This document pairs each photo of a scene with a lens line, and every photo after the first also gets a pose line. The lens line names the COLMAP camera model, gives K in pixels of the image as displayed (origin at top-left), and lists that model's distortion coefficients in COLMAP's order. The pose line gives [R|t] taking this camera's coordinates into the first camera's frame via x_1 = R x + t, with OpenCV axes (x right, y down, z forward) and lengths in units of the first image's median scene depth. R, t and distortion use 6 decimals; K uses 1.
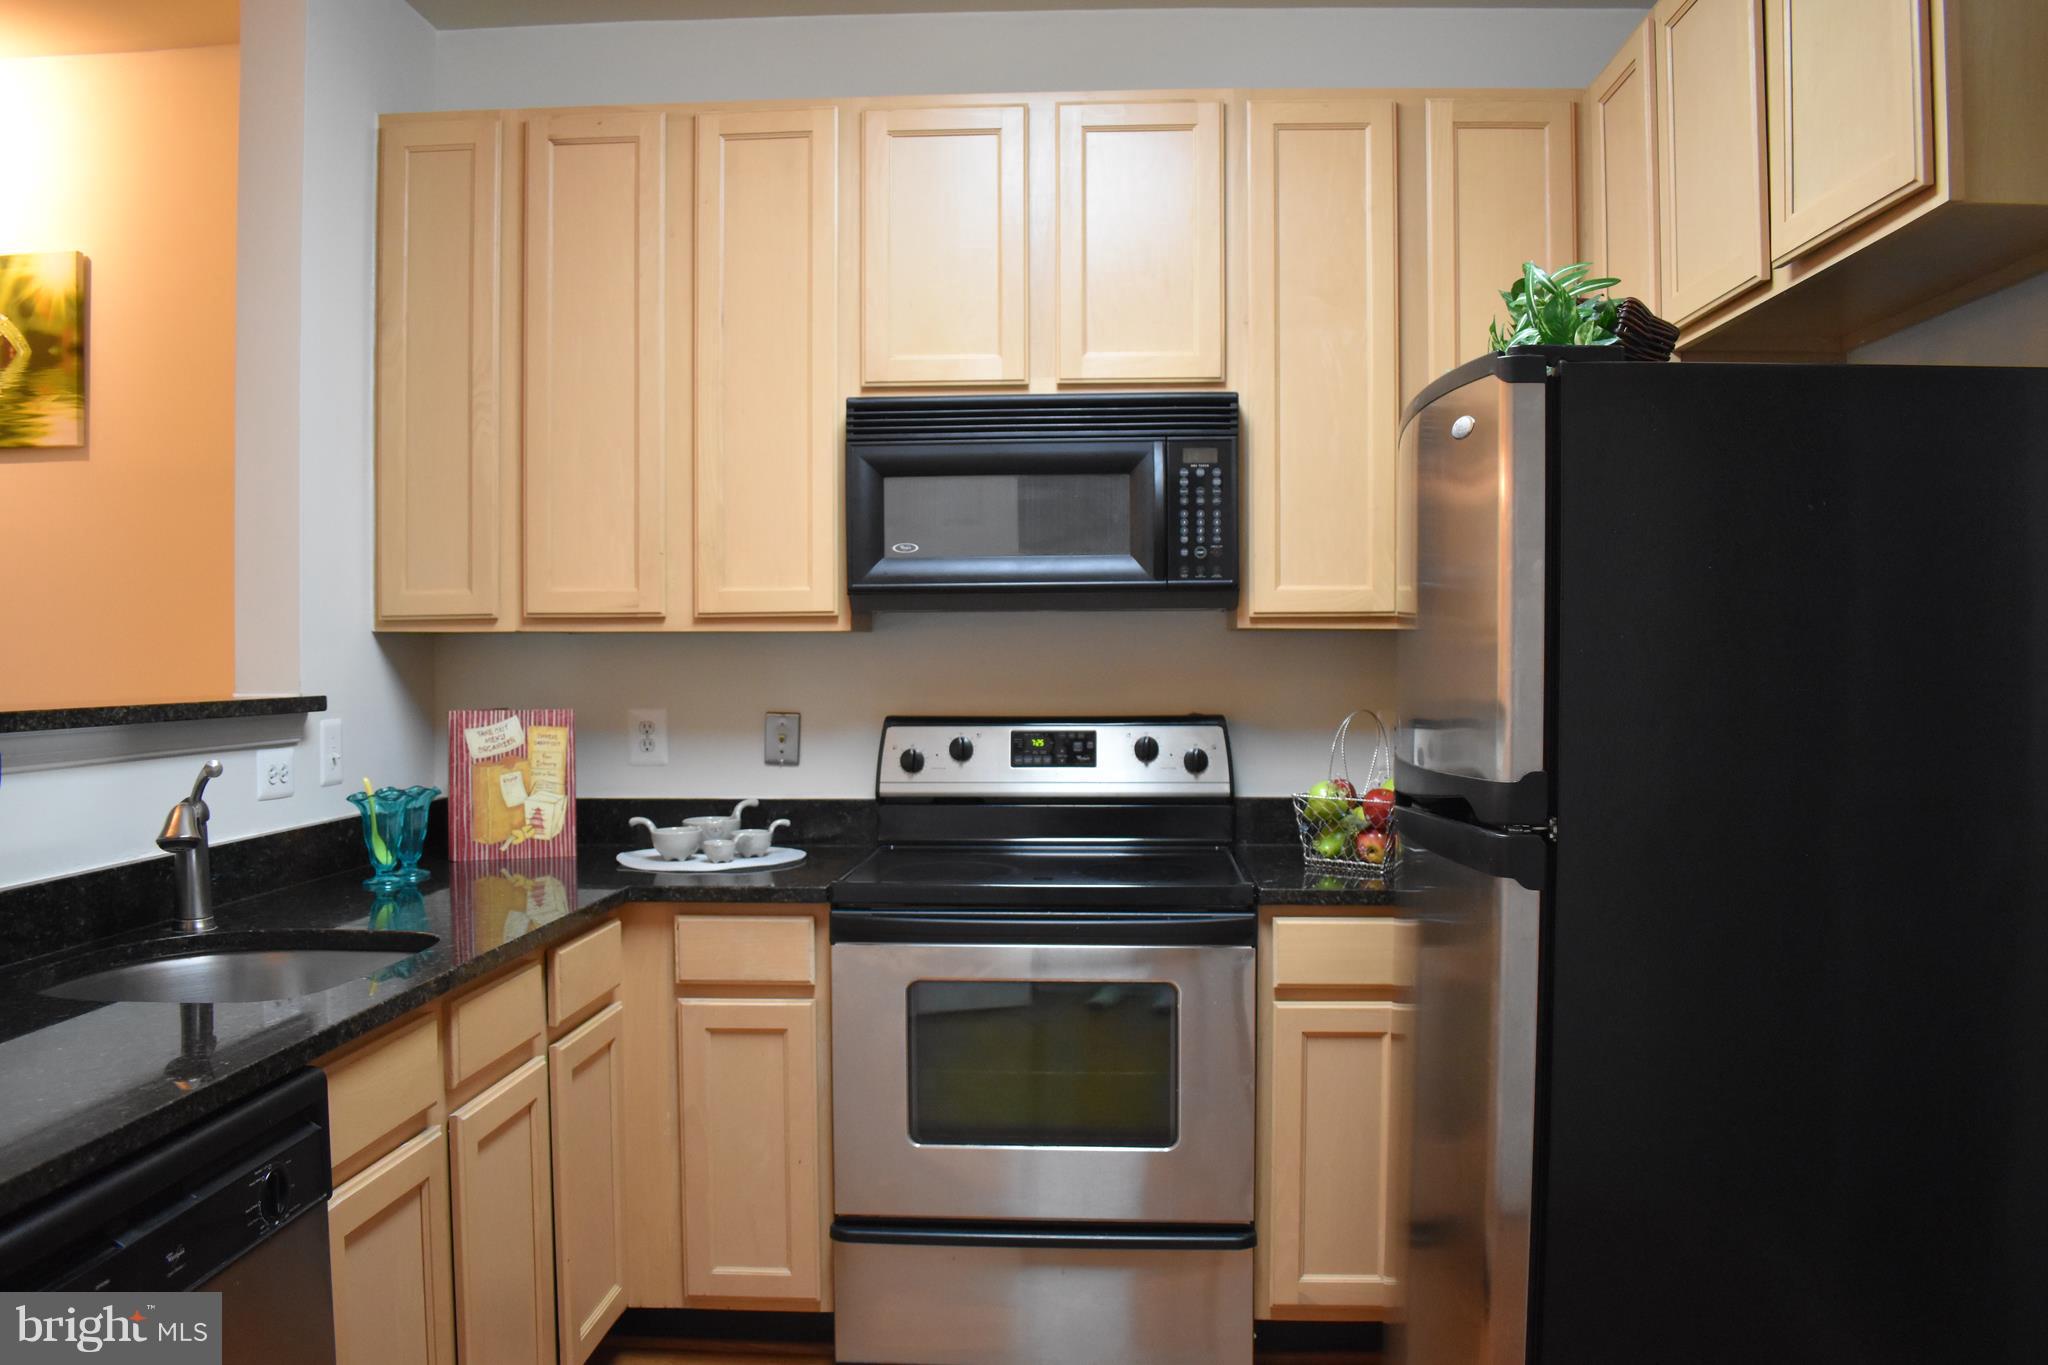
lens RADIAL K [[1594.0, 0, 1024.0], [0, 1594.0, 682.5], [0, 0, 1]] dist [-0.093798, 0.004952]
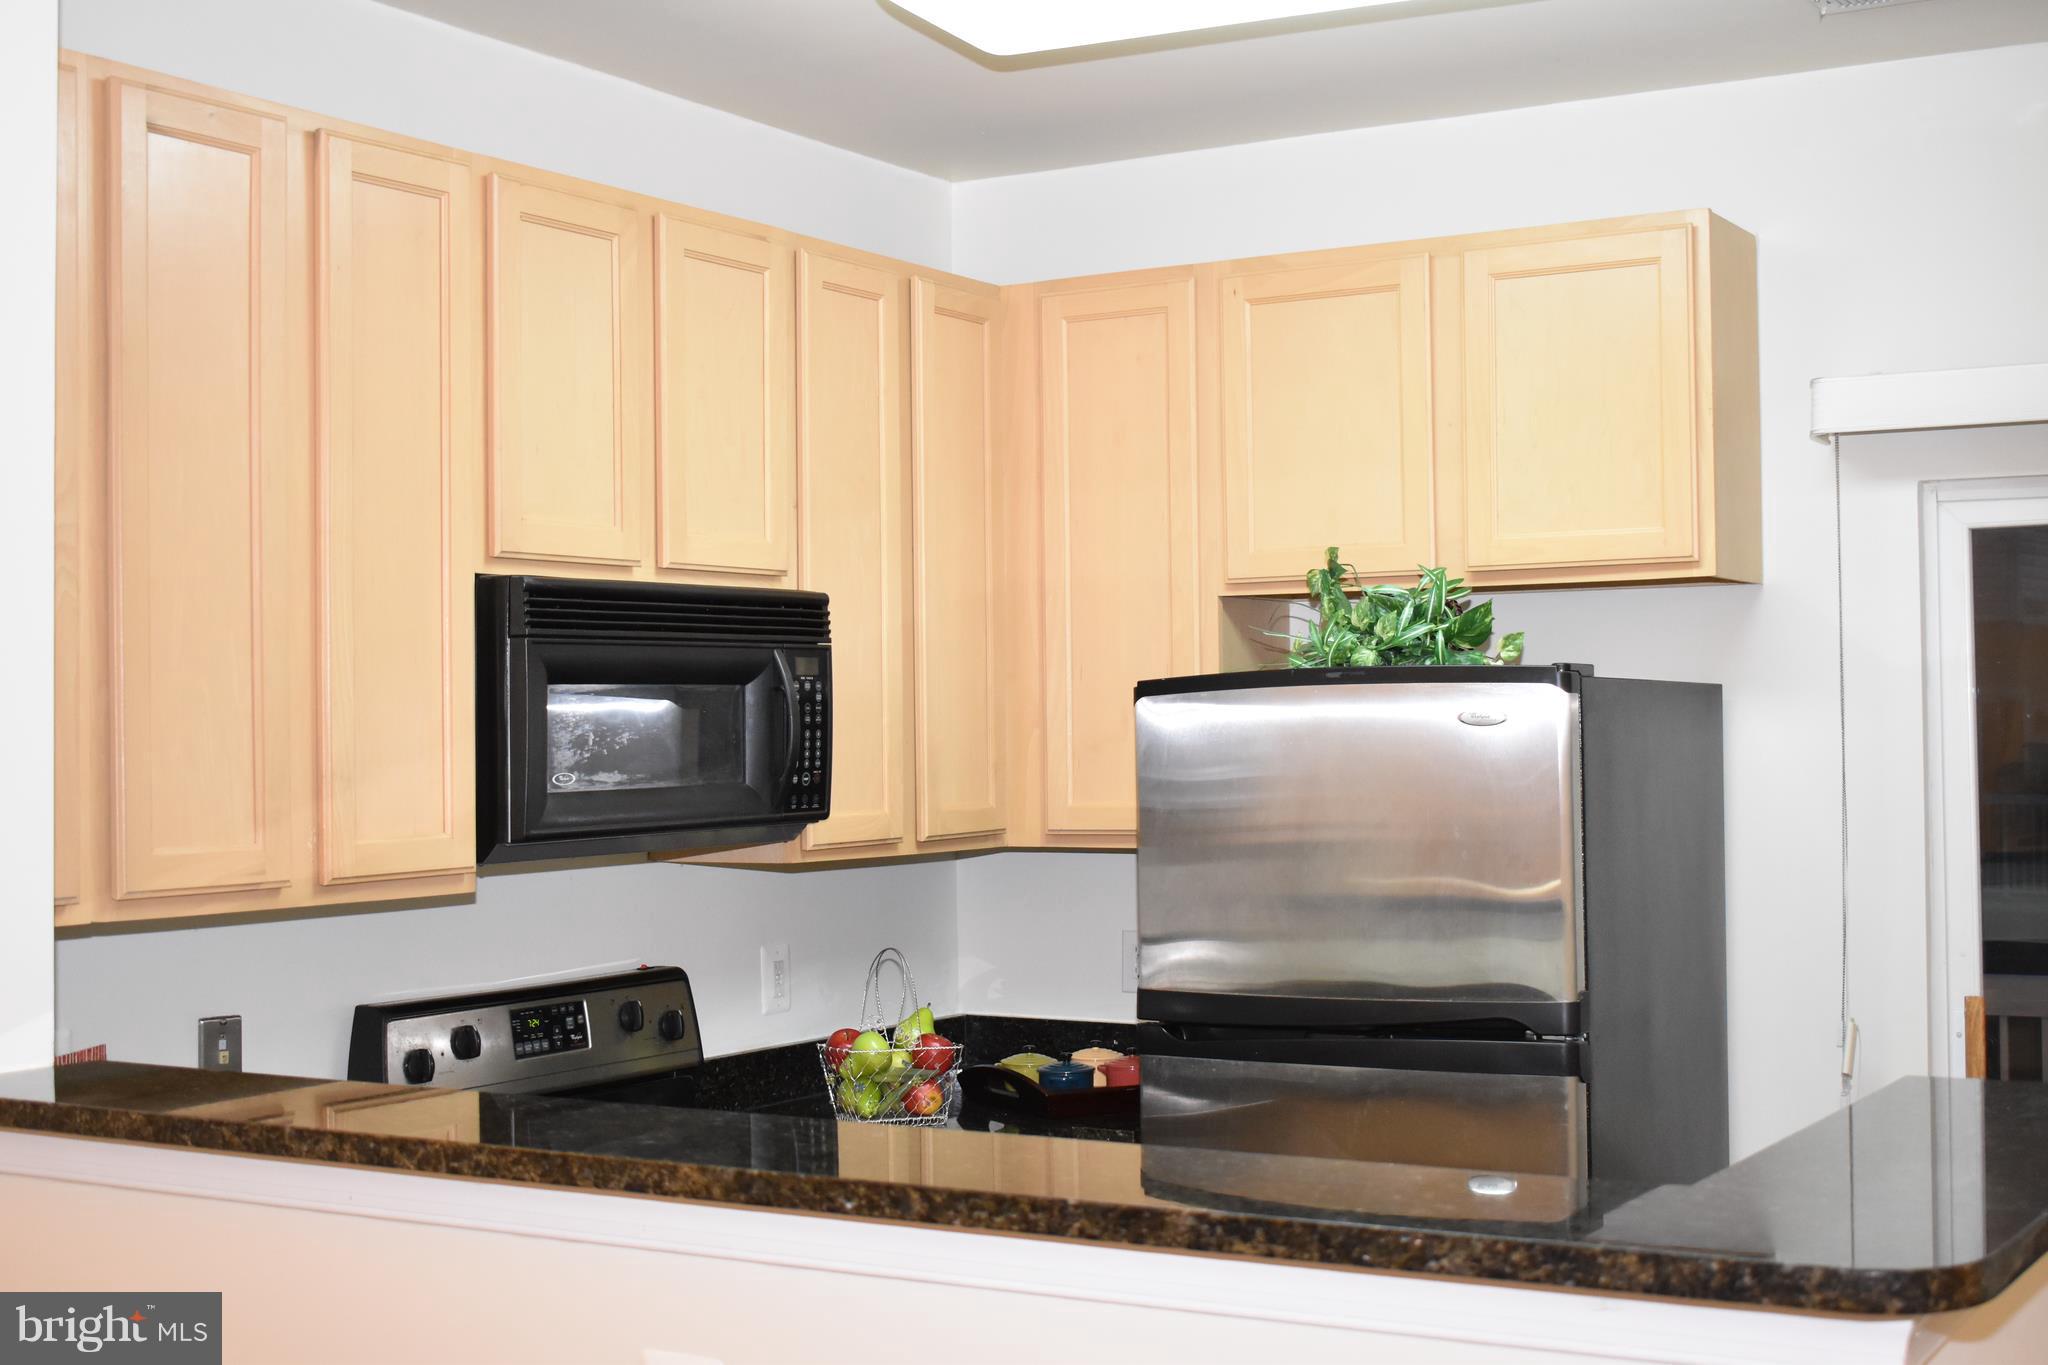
lens RADIAL K [[2743.7, 0, 1024.0], [0, 2743.7, 682.5], [0, 0, 1]] dist [-0.010133, -0.013755]
pose [[0.466525, 0.009182, 0.884460, -1.080286], [0.025026, 0.999409, -0.023575, -0.090719], [-0.884154, 0.033133, 0.466019, 0.193935]]
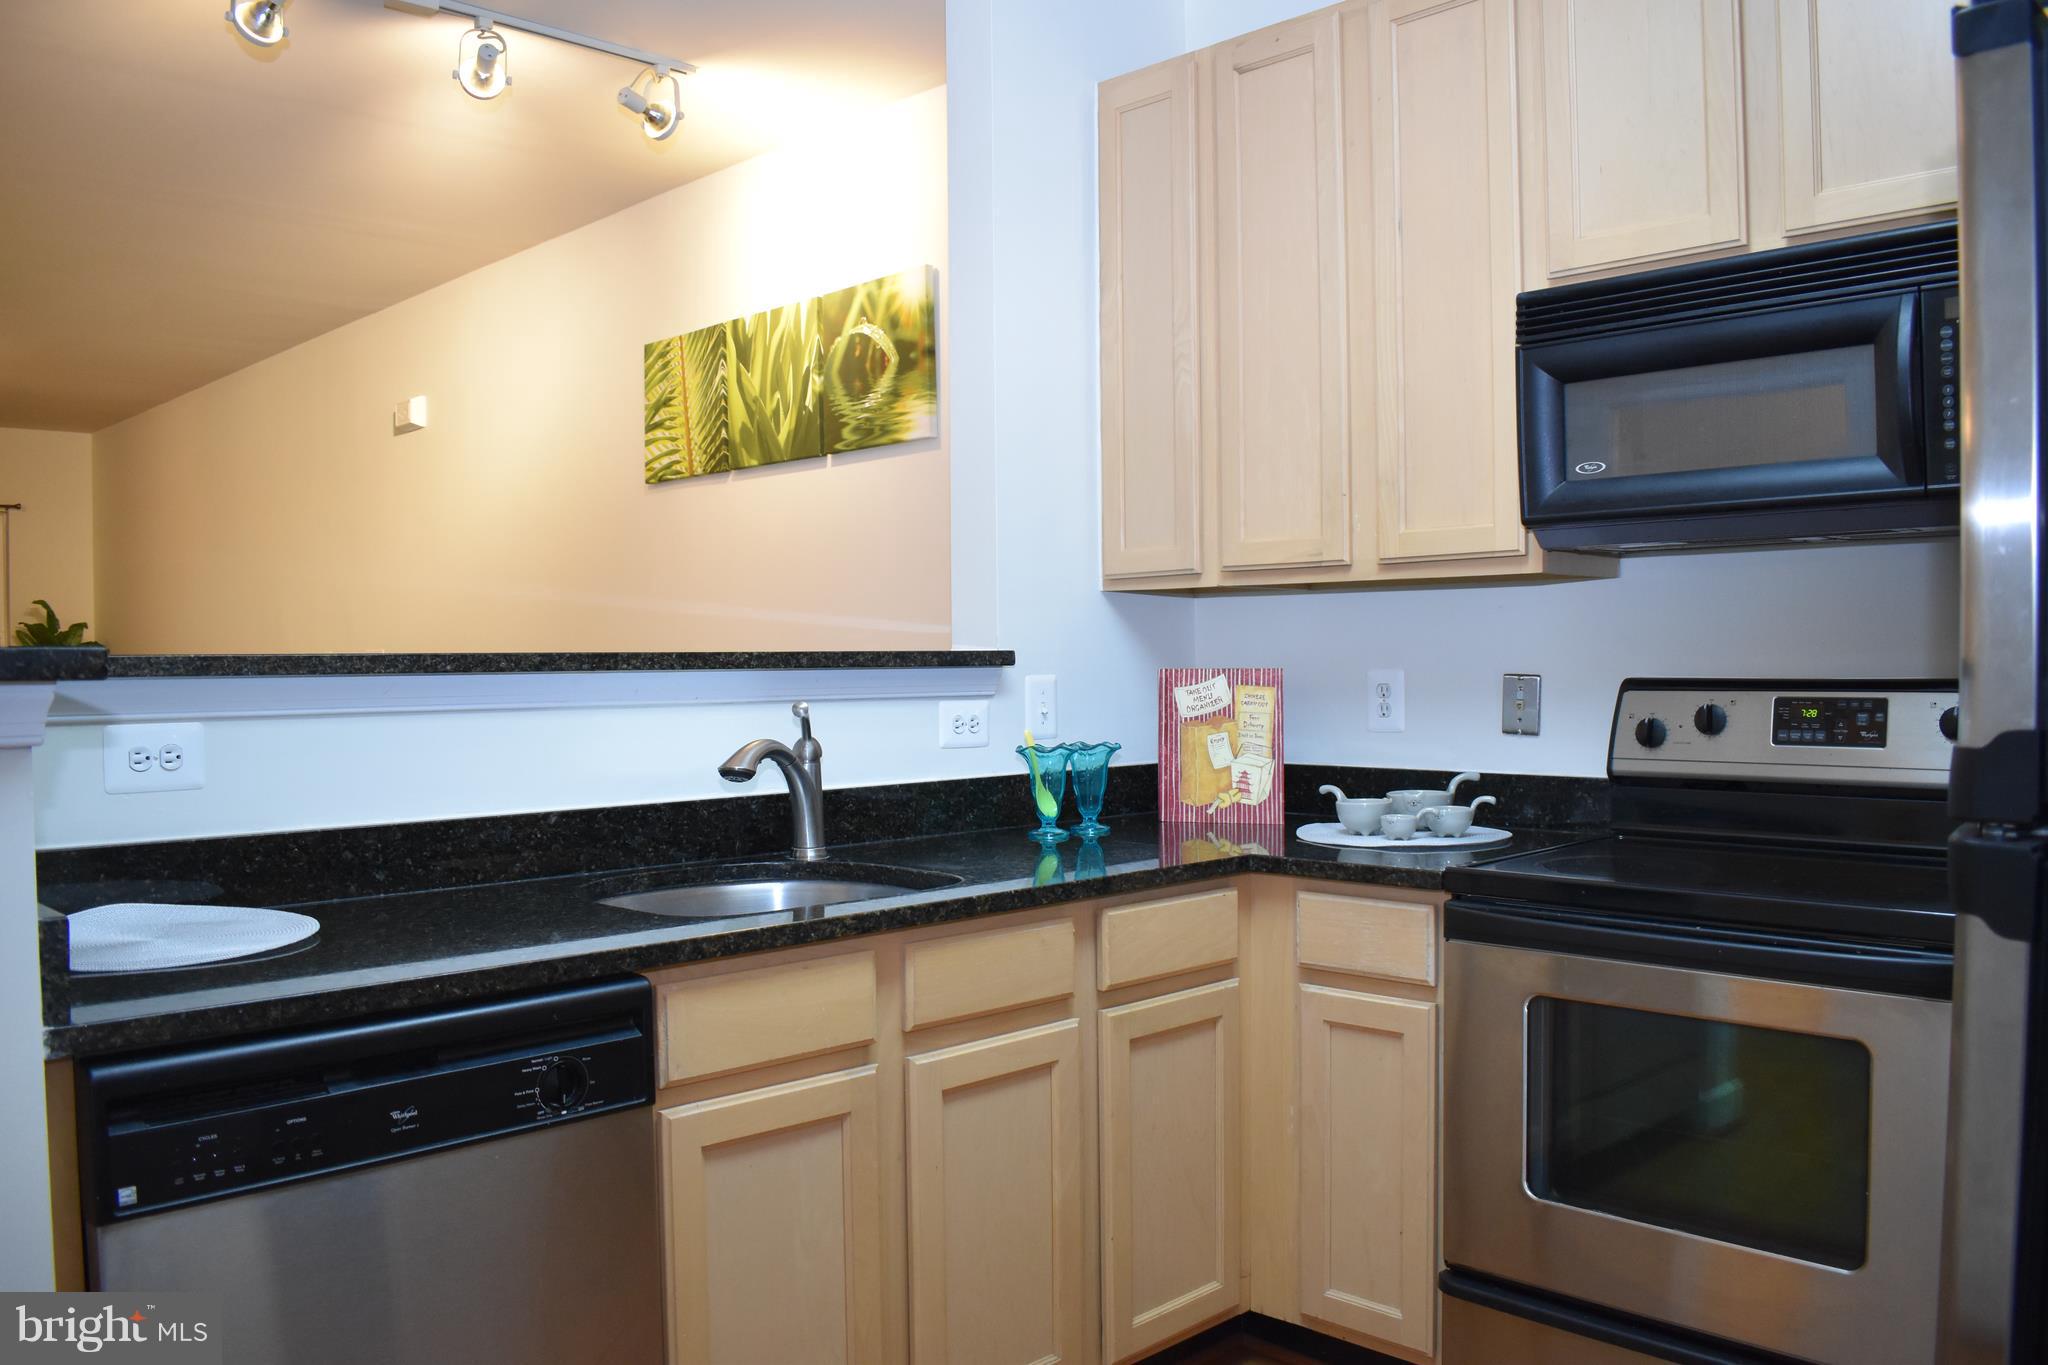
lens RADIAL K [[1594.0, 0, 1024.0], [0, 1594.0, 682.5], [0, 0, 1]] dist [-0.093798, 0.004952]
pose [[0.741286, 0.006408, -0.671159, 0.241867], [-0.004053, 0.999979, 0.005071, 0.021814], [0.671177, -0.001039, 0.741296, 0.200878]]
